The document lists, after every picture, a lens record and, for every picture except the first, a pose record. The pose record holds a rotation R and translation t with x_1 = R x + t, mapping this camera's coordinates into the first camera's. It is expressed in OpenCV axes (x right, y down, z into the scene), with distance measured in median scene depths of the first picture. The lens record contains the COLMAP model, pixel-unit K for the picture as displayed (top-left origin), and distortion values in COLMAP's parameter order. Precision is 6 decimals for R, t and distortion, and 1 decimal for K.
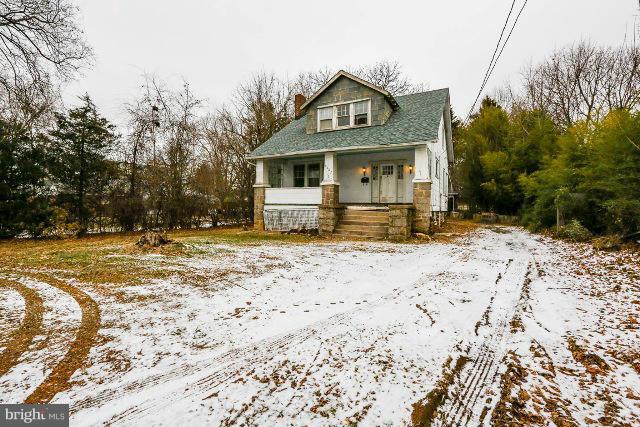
lens RADIAL K [[299.2, 0, 318.8], [0, 299.2, 218.9], [0, 0, 1]] dist [0.011771, 0.006523]
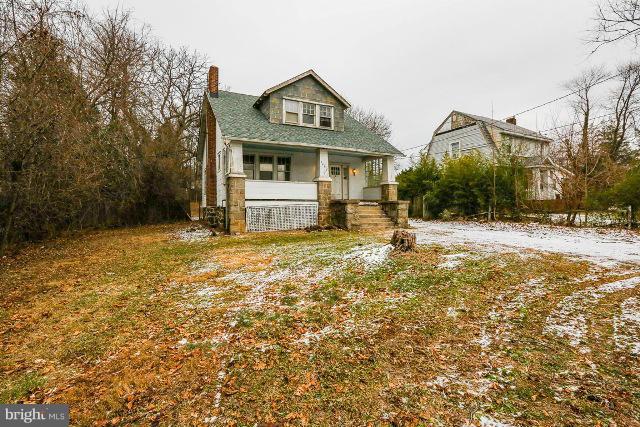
lens RADIAL K [[299.2, 0, 316.2], [0, 299.2, 207.9], [0, 0, 1]] dist [0.011771, 0.006523]
pose [[0.594204, -0.013276, 0.804205, -0.738139], [0.042360, 0.998993, -0.014807, -0.007861], [-0.803198, 0.042864, 0.594168, 0.391979]]
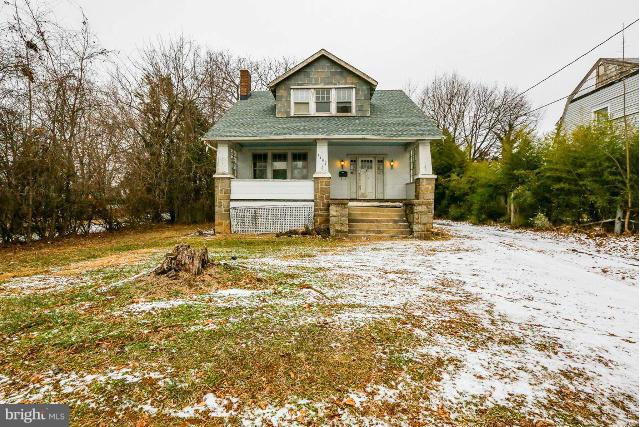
lens RADIAL K [[299.2, 0, 316.7], [0, 299.2, 209.8], [0, 0, 1]] dist [0.011771, 0.006523]
pose [[0.904259, -0.011583, 0.426828, -0.322085], [0.023197, 0.999488, -0.022022, -0.001901], [-0.426355, 0.029815, 0.904065, 0.216244]]
